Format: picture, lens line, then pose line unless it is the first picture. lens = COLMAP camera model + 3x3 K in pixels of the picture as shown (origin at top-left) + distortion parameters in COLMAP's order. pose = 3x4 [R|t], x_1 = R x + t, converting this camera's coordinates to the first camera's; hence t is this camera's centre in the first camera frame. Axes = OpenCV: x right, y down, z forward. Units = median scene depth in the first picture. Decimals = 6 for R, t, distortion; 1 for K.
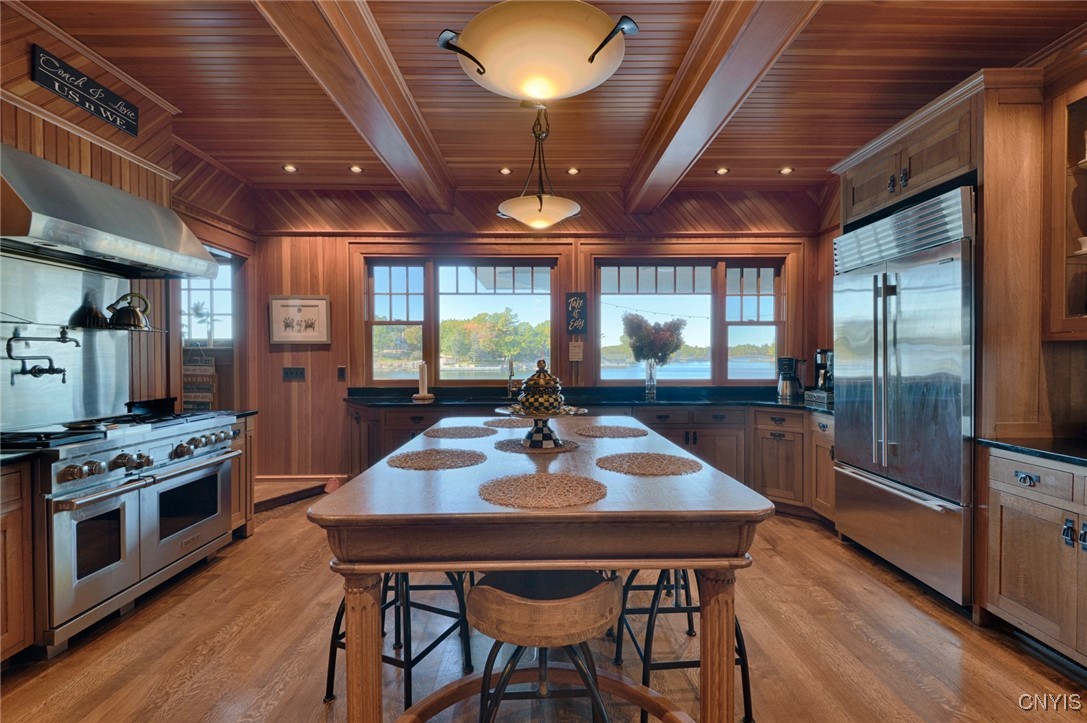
lens RADIAL K [[494.9, 0, 550.8], [0, 494.9, 361.7], [0, 0, 1]] dist [0.017208, -0.016910]
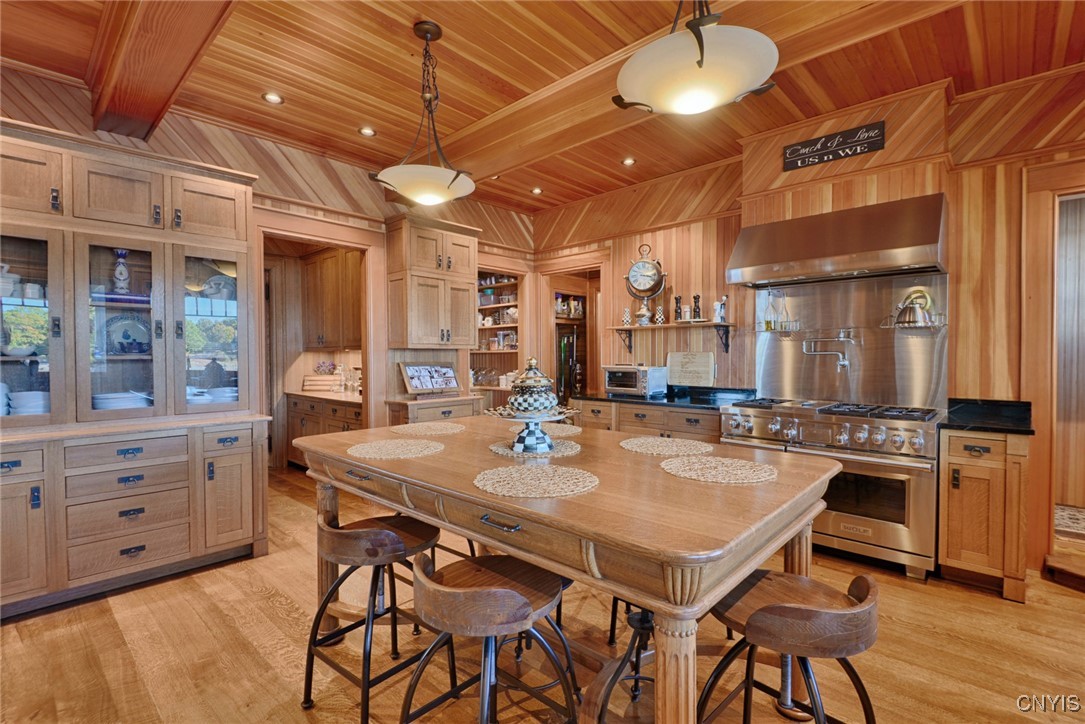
lens RADIAL K [[494.0, 0, 549.8], [0, 494.0, 362.2], [0, 0, 1]] dist [0.017208, -0.016910]
pose [[-0.694253, 0.016156, -0.719549, 0.283810], [-0.002857, 0.999678, 0.025203, -0.008254], [0.719725, 0.019554, -0.693984, 0.773643]]
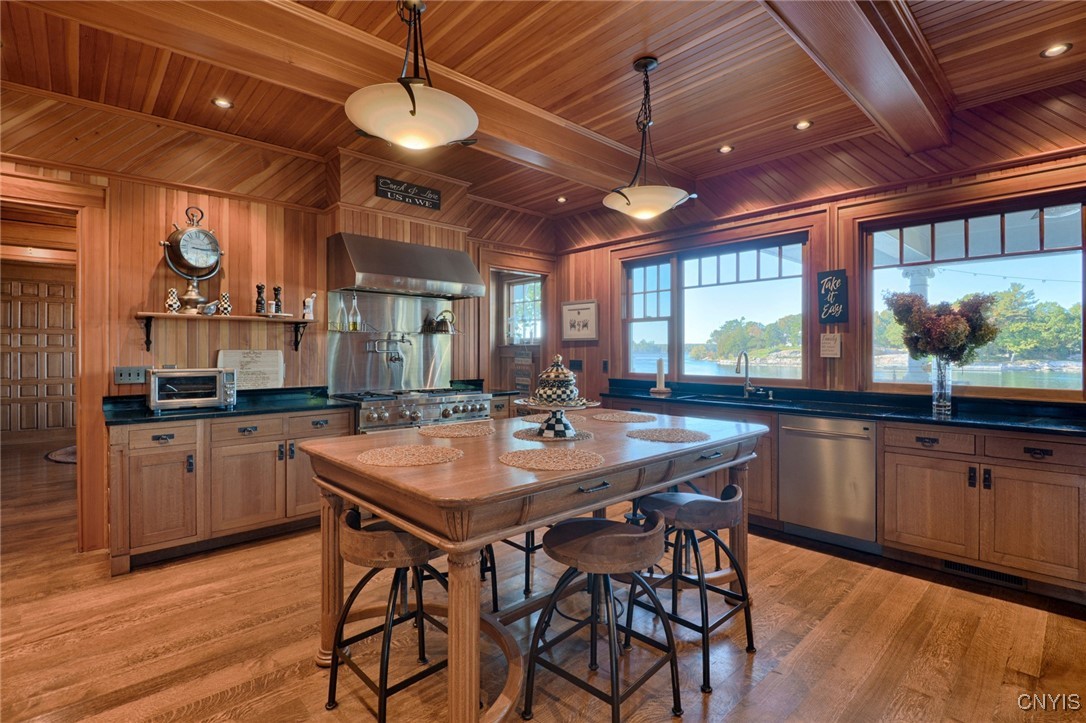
lens RADIAL K [[504.0, 0, 532.7], [0, 504.0, 355.0], [0, 0, 1]] dist [0.002813, -0.016717]
pose [[0.655261, 0.007715, -0.755363, 0.349427], [-0.010078, 0.999948, 0.001470, -0.001984], [0.755335, 0.006649, 0.655305, 0.114997]]
